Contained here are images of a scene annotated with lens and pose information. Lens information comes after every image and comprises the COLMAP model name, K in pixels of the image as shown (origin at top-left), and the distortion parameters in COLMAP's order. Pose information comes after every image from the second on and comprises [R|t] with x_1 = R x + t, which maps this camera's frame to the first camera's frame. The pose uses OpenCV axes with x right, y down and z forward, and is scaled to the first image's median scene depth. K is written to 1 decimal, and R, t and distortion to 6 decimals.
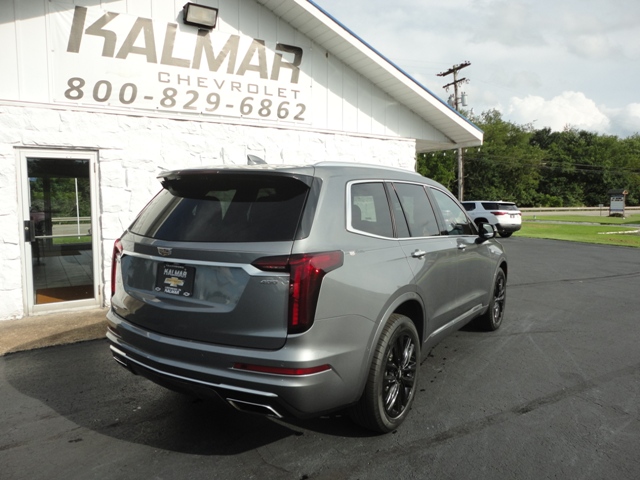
lens RADIAL K [[479.4, 0, 322.9], [0, 479.4, 234.0], [0, 0, 1]] dist [0.006918, -0.000839]
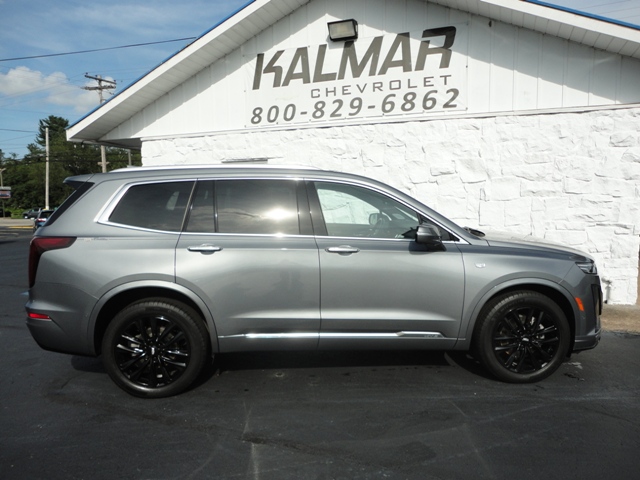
lens RADIAL K [[468.7, 0, 320.0], [0, 468.7, 240.0], [0, 0, 1]] dist [-0.000579, 0.002177]
pose [[0.598260, 0.064581, -0.798695, 0.583921], [-0.045845, 0.997873, 0.046346, -0.018719], [0.799989, 0.008889, 0.599949, 0.301892]]
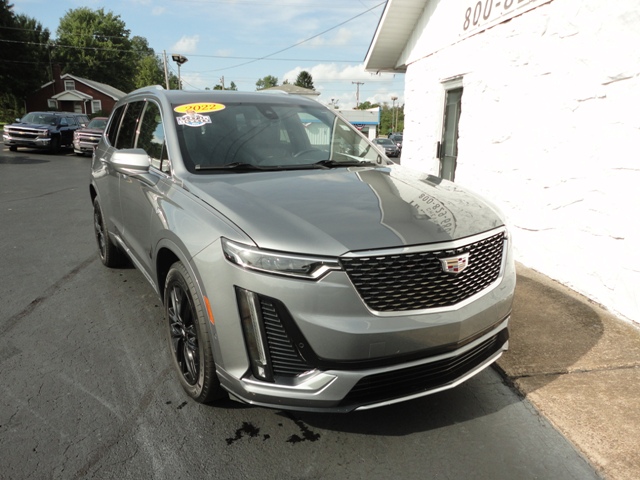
lens RADIAL K [[471.2, 0, 320.0], [0, 471.2, 240.0], [0, 0, 1]] dist [-0.010322, 0.009791]
pose [[-0.416297, 0.202142, -0.886474, 0.567207], [-0.079516, 0.963144, 0.256966, -0.061289], [0.905745, 0.177463, -0.384880, 1.032637]]
